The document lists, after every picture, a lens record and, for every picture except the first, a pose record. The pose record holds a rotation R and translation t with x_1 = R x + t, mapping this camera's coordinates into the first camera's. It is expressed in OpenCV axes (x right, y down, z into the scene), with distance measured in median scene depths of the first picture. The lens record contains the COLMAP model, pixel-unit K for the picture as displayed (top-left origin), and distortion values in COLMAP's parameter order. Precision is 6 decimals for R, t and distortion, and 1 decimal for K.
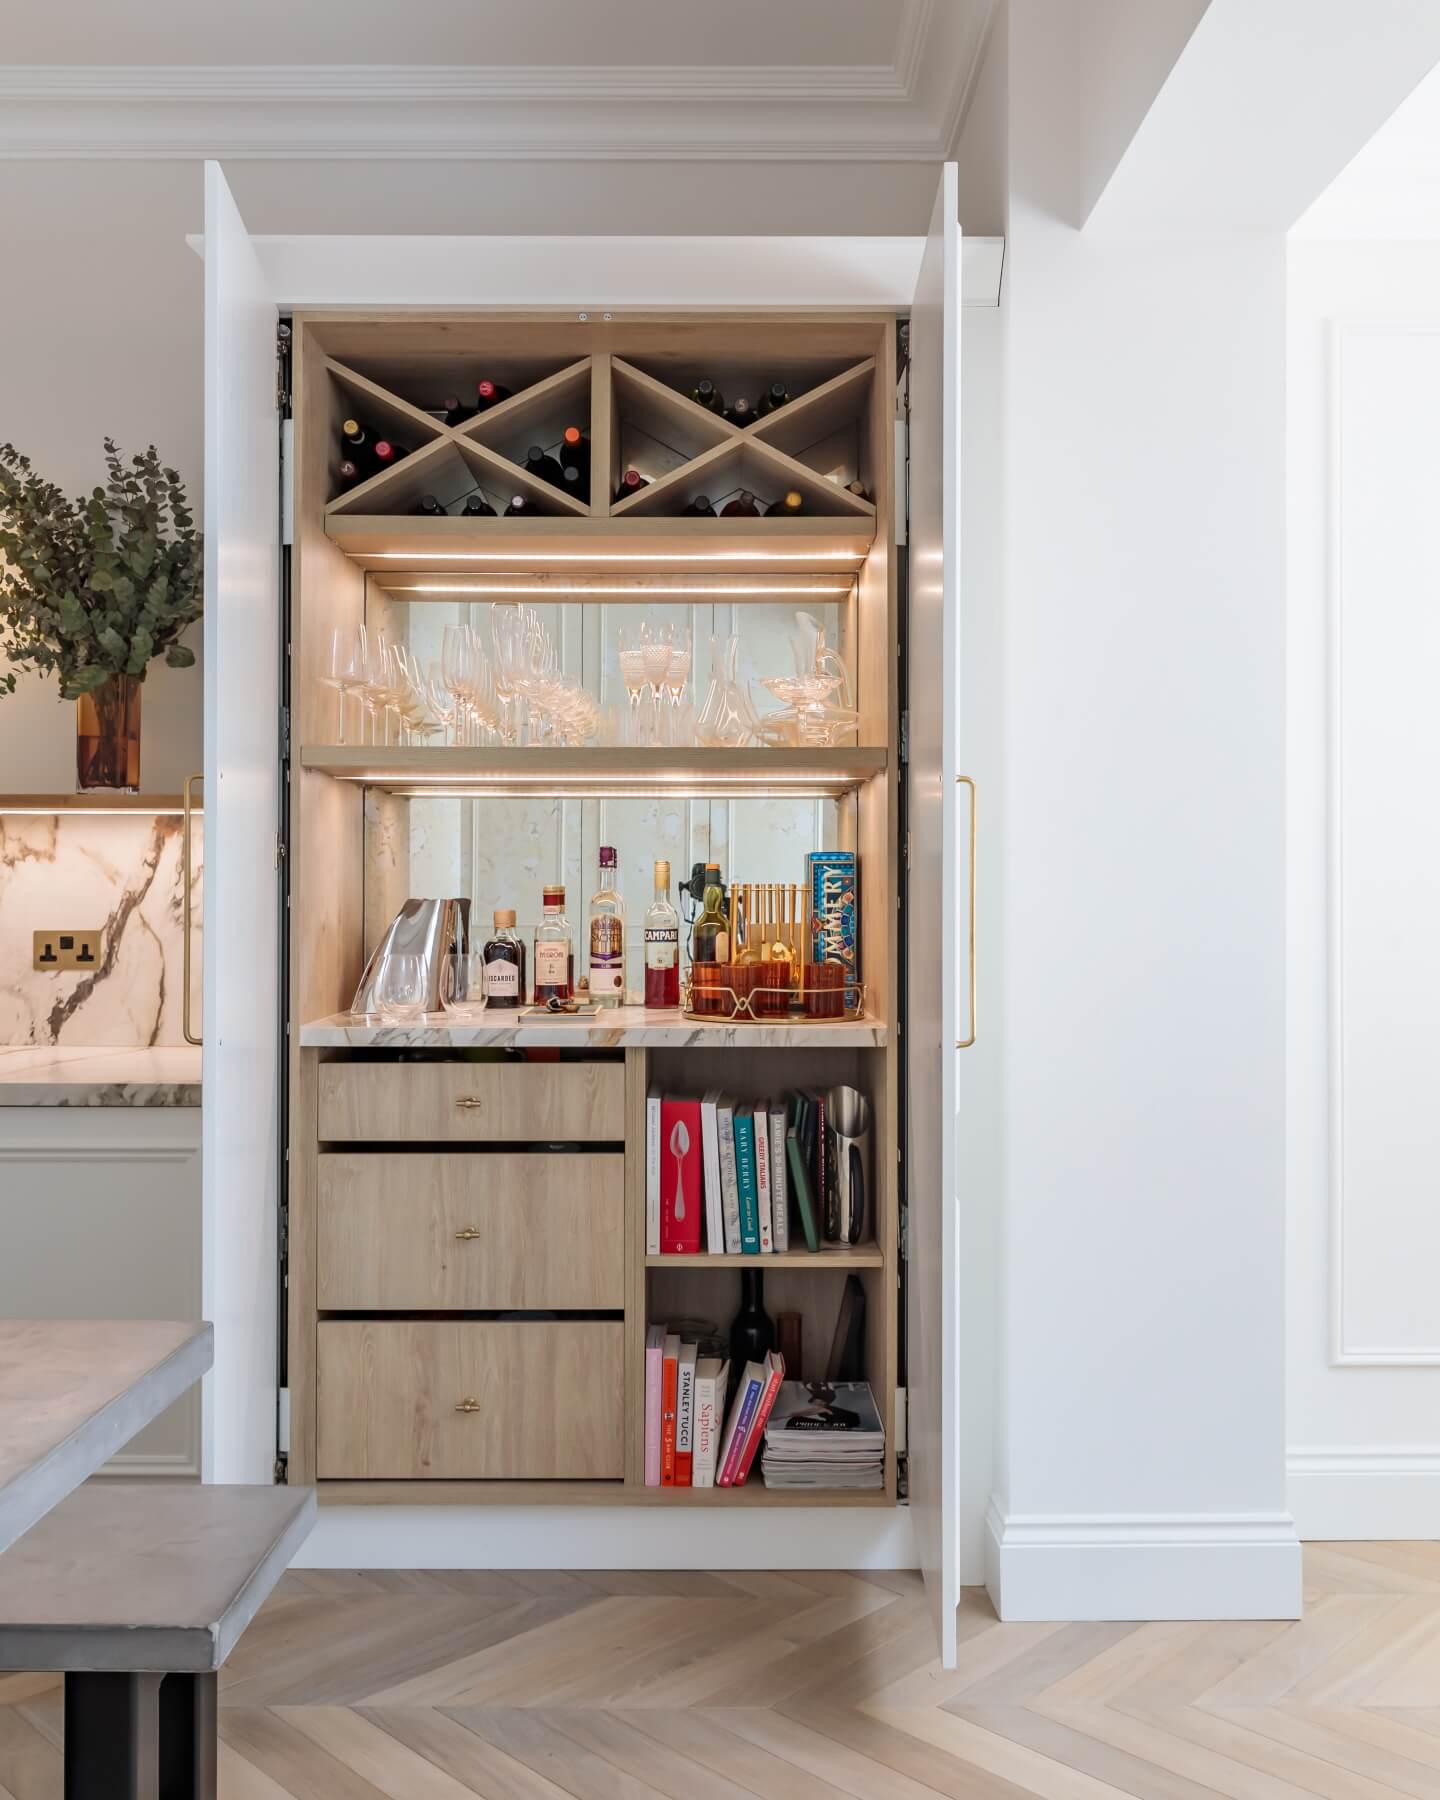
lens RADIAL K [[1608.3, 0, 708.4], [0, 1608.3, 874.7], [0, 0, 1]] dist [0.008792, -0.003339]
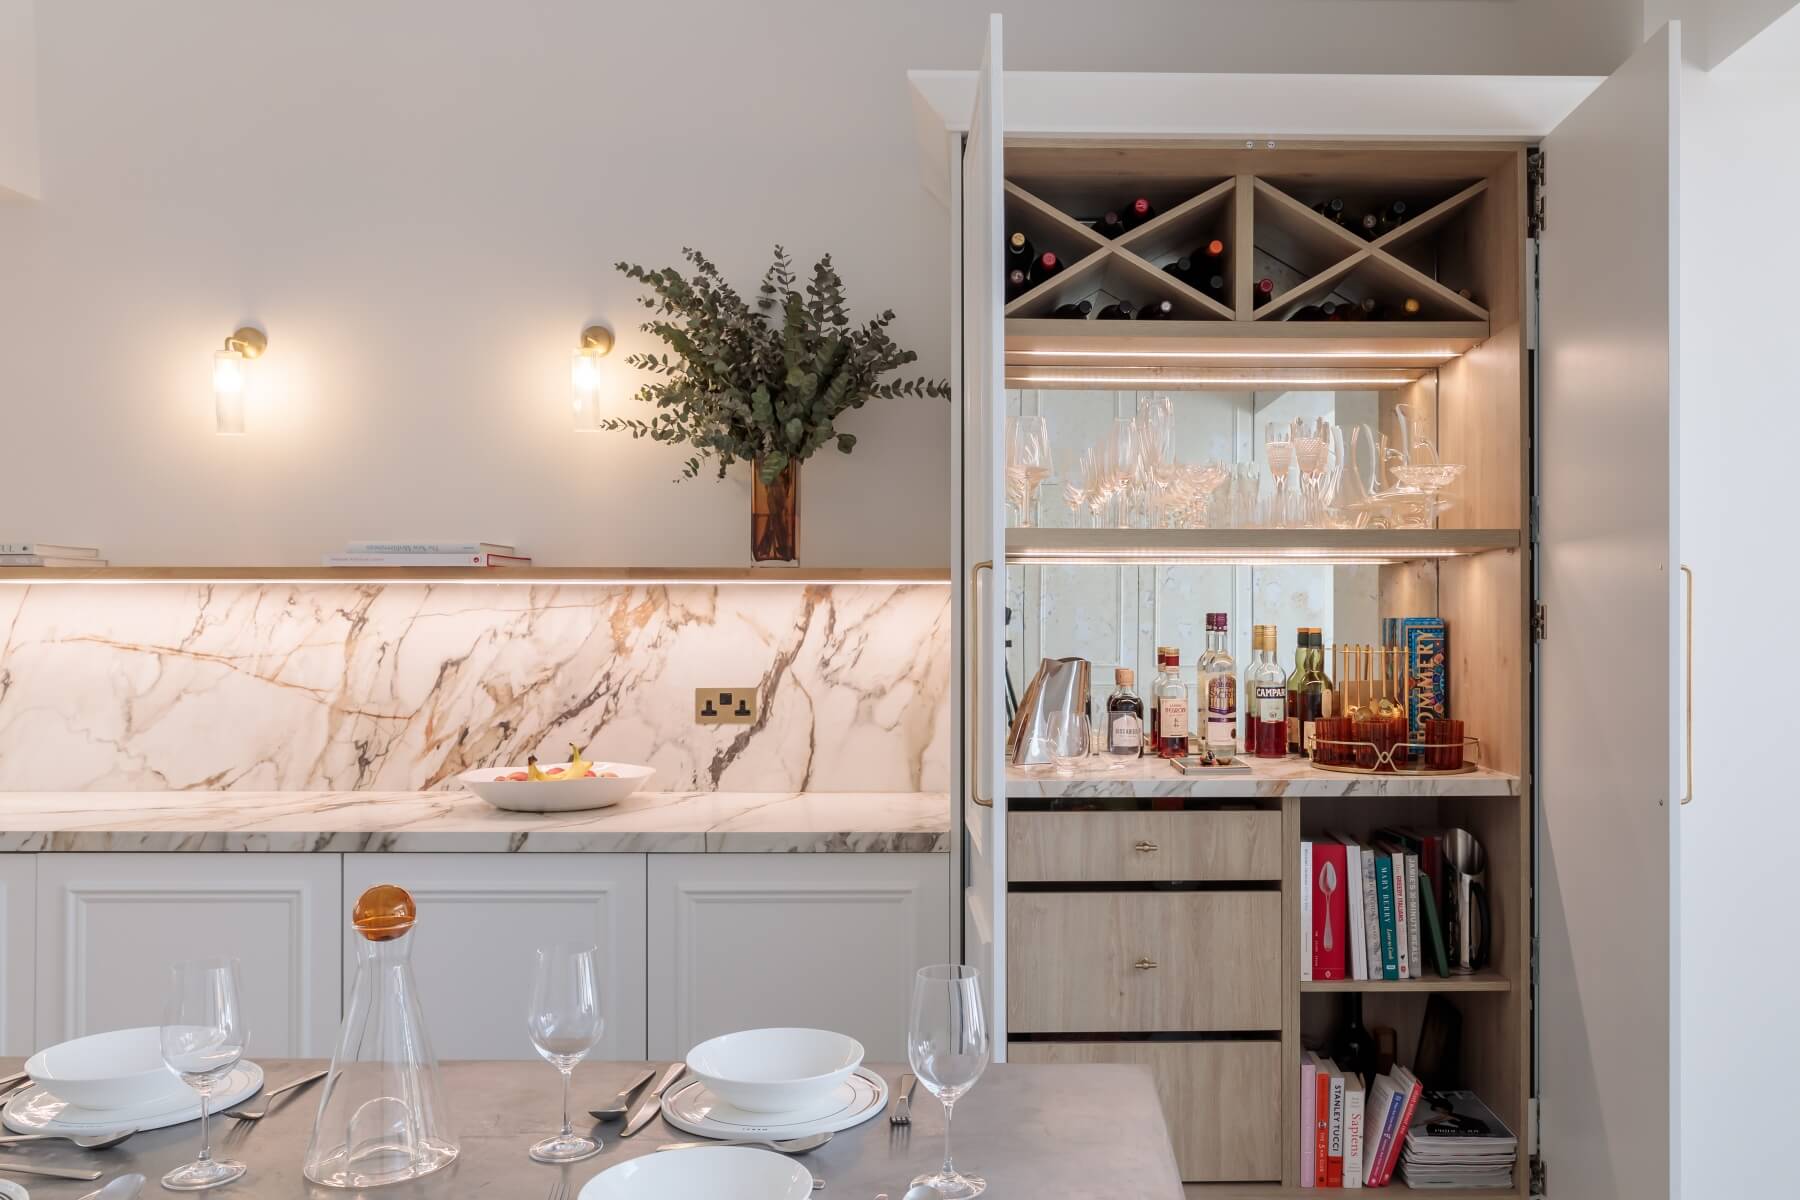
lens RADIAL K [[1442.6, 0, 998.4], [0, 1442.6, 609.2], [0, 0, 1]] dist [-0.000704, 0.000820]
pose [[0.999703, -0.001087, 0.024337, -0.263666], [0.000973, 0.999989, 0.004674, -0.027057], [-0.024341, -0.004649, 0.999693, 0.001633]]
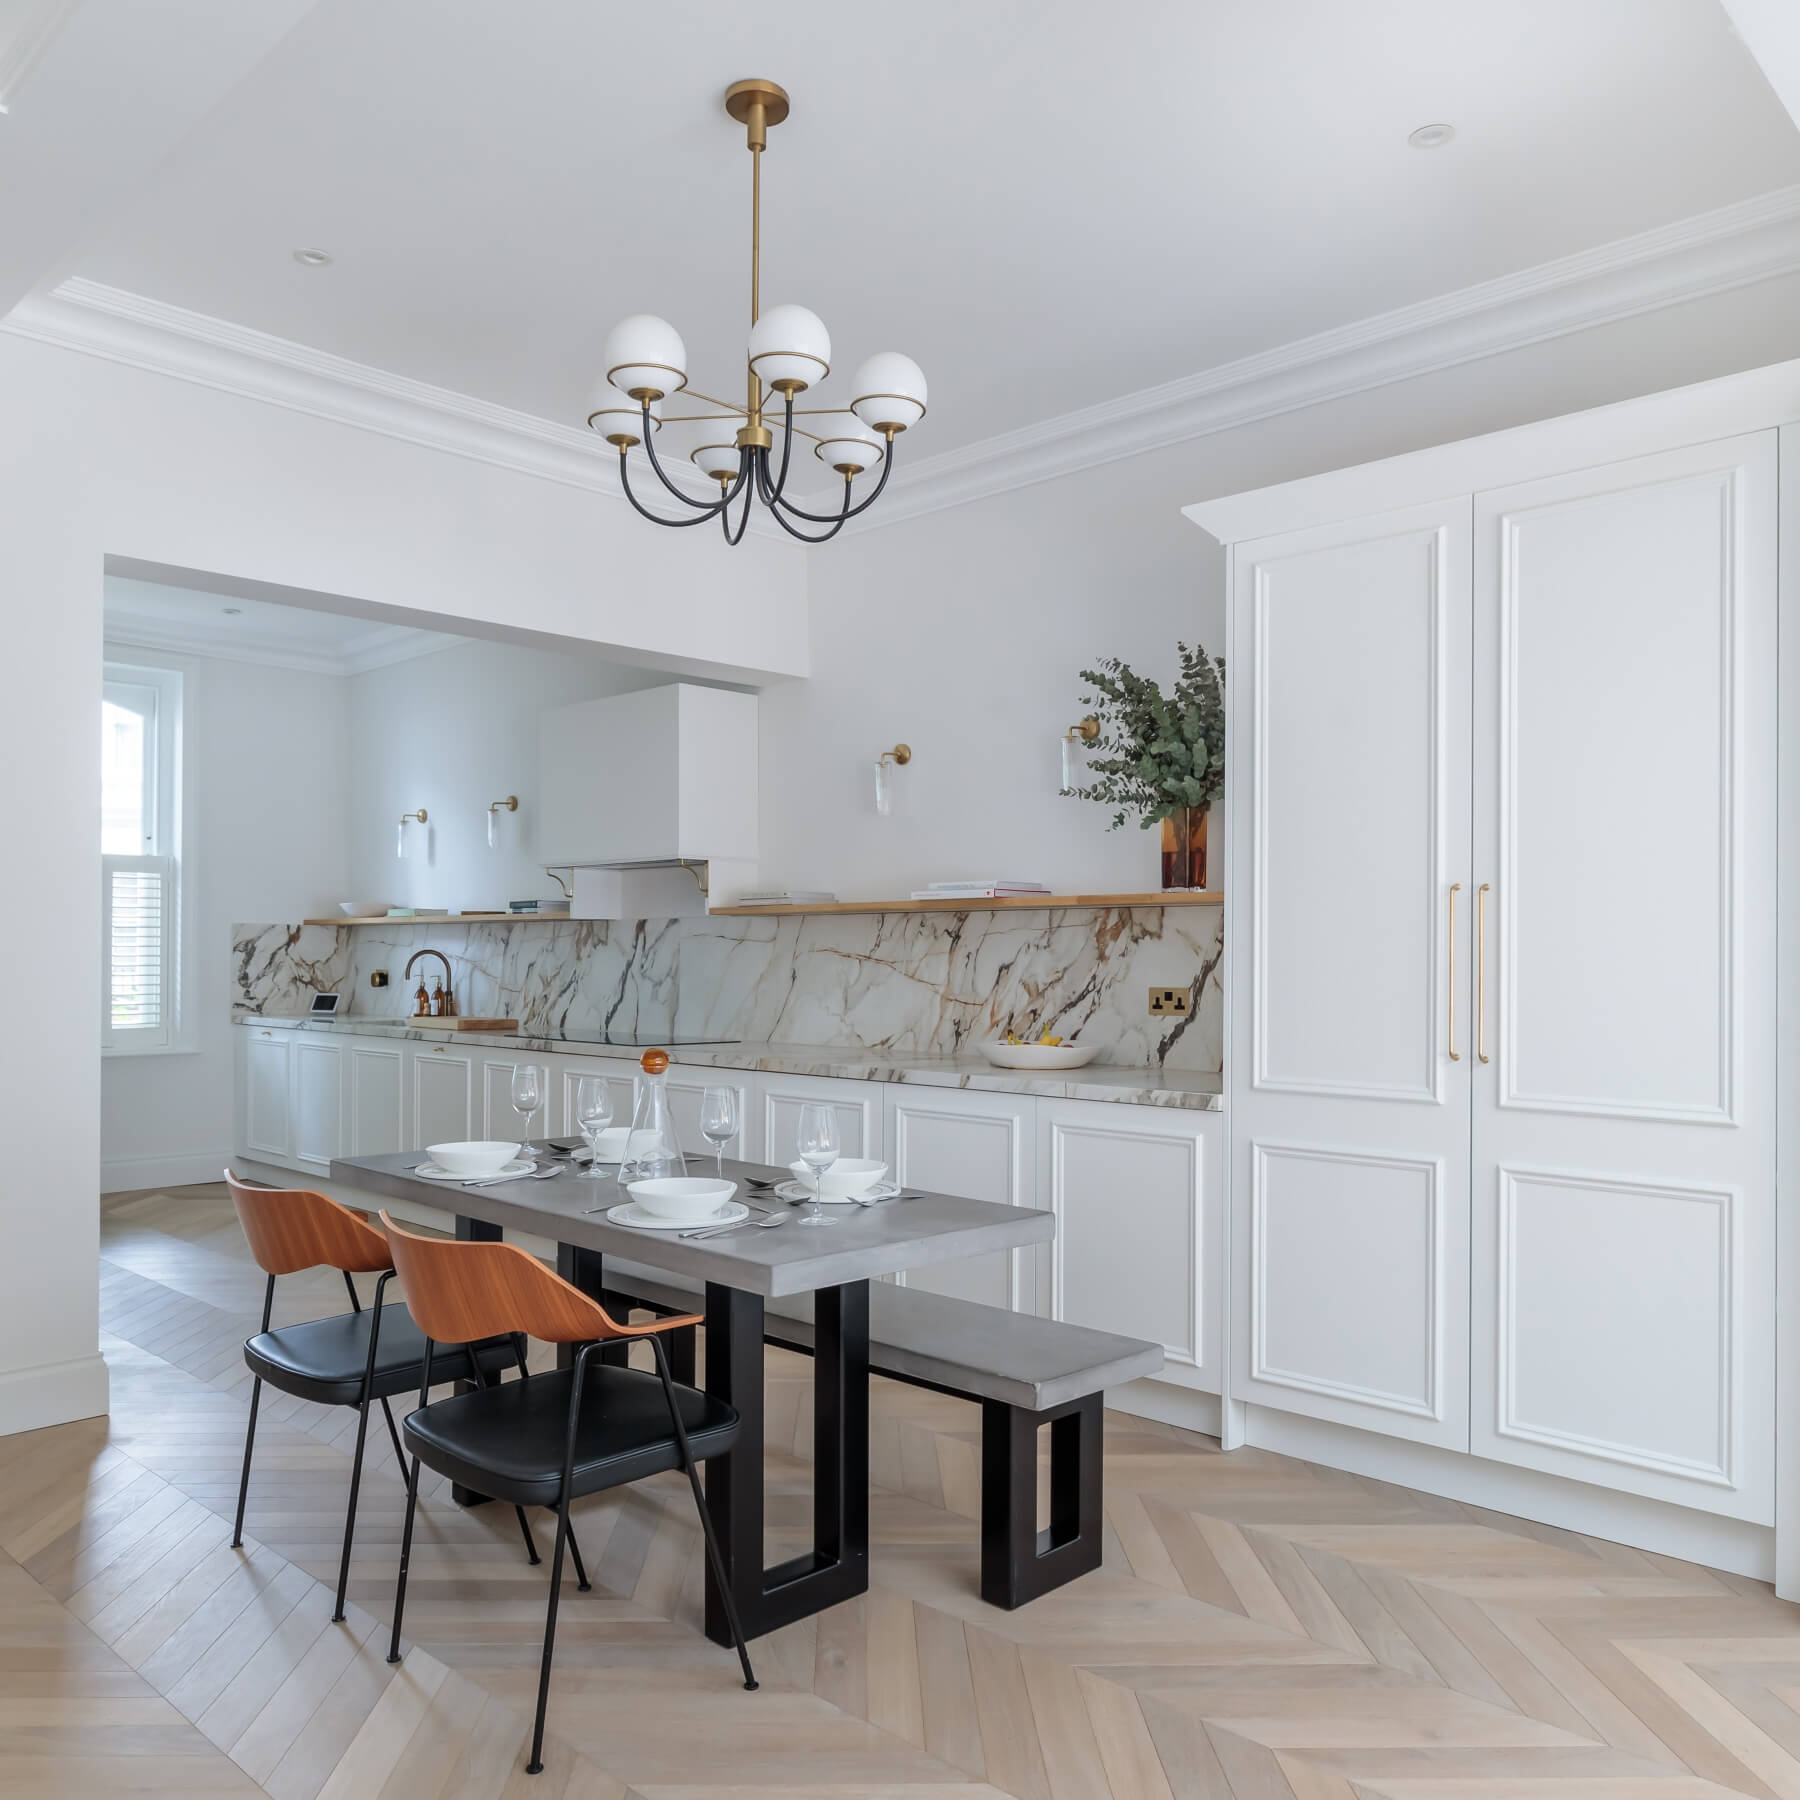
lens RADIAL K [[1498.0, 0, 892.9], [0, 1498.0, 951.1], [0, 0, 1]] dist [0.023583, 0.016162]
pose [[0.728130, -0.000731, -0.685438, 0.374774], [0.000791, 1.000000, -0.000227, 0.002478], [0.685438, -0.000377, 0.728131, -0.150090]]
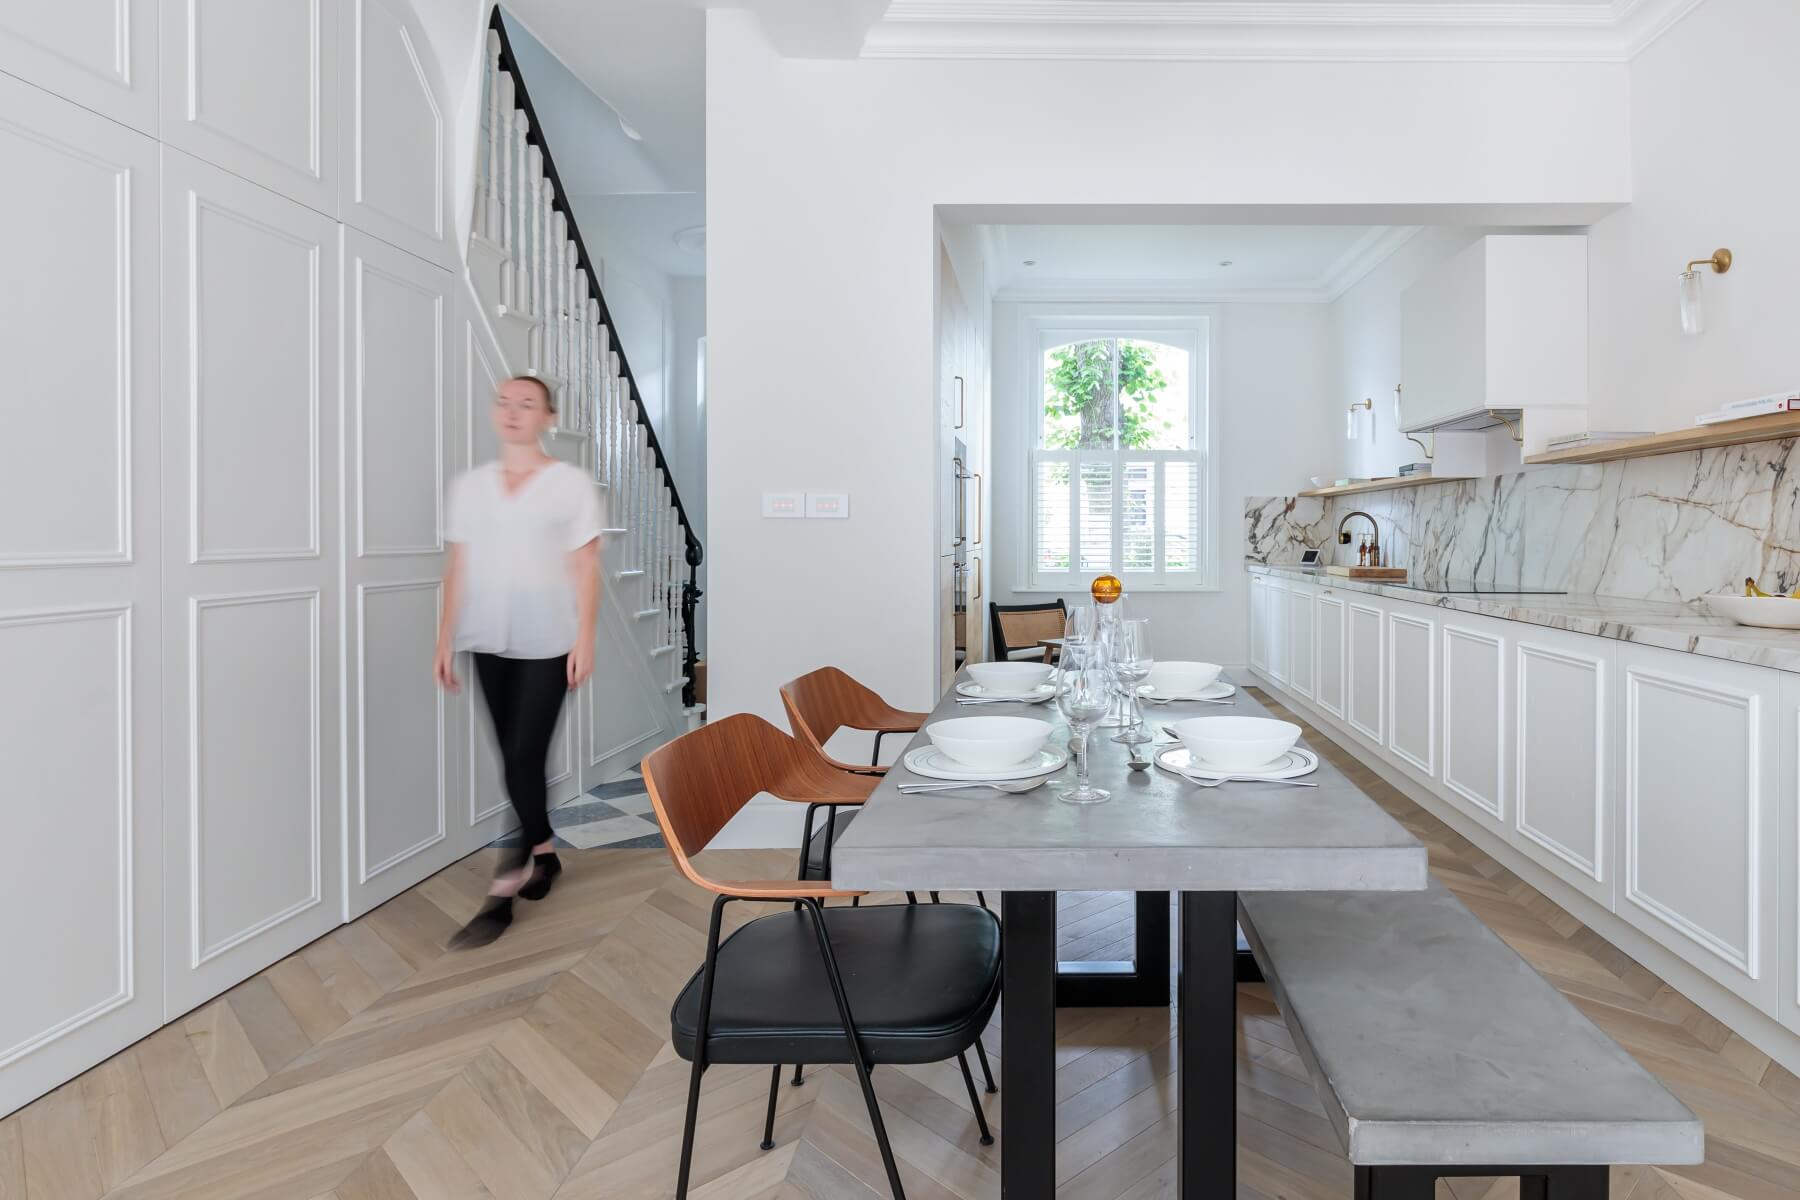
lens RADIAL K [[1053.5, 0, 1061.6], [0, 1053.5, 534.9], [0, 0, 1]] dist [0.014329, -0.004473]
pose [[0.036673, -0.001822, -0.999326, 0.213217], [0.004422, 0.999989, -0.001661, 0.044397], [0.999318, -0.004359, 0.036680, 0.435025]]
